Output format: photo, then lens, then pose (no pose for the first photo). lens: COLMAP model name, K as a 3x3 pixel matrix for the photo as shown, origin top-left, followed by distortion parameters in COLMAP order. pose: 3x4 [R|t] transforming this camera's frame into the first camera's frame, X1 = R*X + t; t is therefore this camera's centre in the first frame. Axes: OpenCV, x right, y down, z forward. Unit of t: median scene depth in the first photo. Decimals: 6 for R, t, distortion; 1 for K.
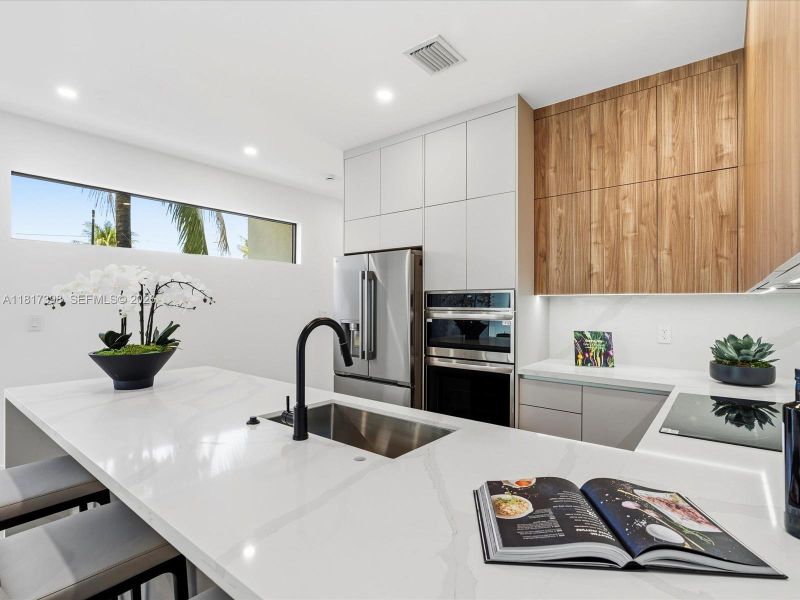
lens RADIAL K [[407.8, 0, 405.8], [0, 407.8, 300.7], [0, 0, 1]] dist [-0.012468, 0.000441]
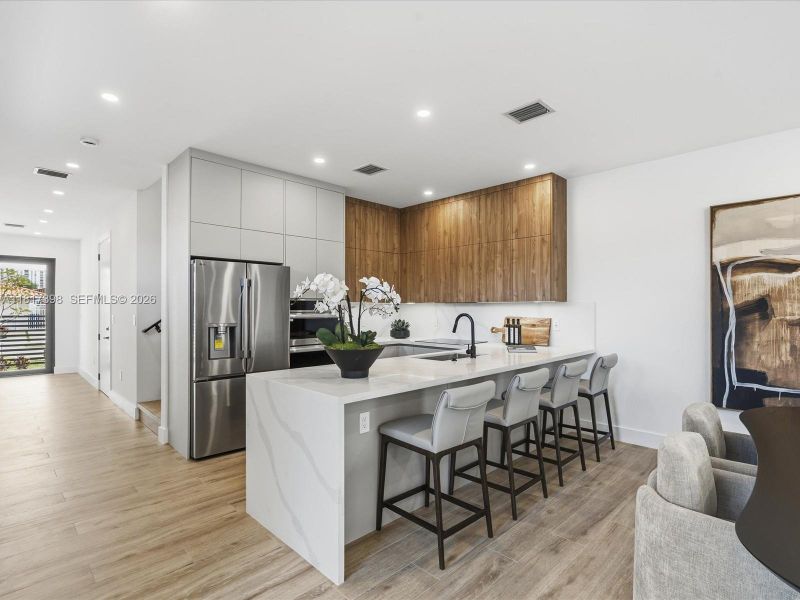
lens RADIAL K [[407.8, 0, 405.8], [0, 407.8, 300.7], [0, 0, 1]] dist [-0.012468, 0.000441]
pose [[0.095701, 0.007213, 0.995384, -1.462940], [-0.006354, 0.999958, -0.006636, -0.010993], [-0.995390, -0.005689, 0.095743, 0.575734]]
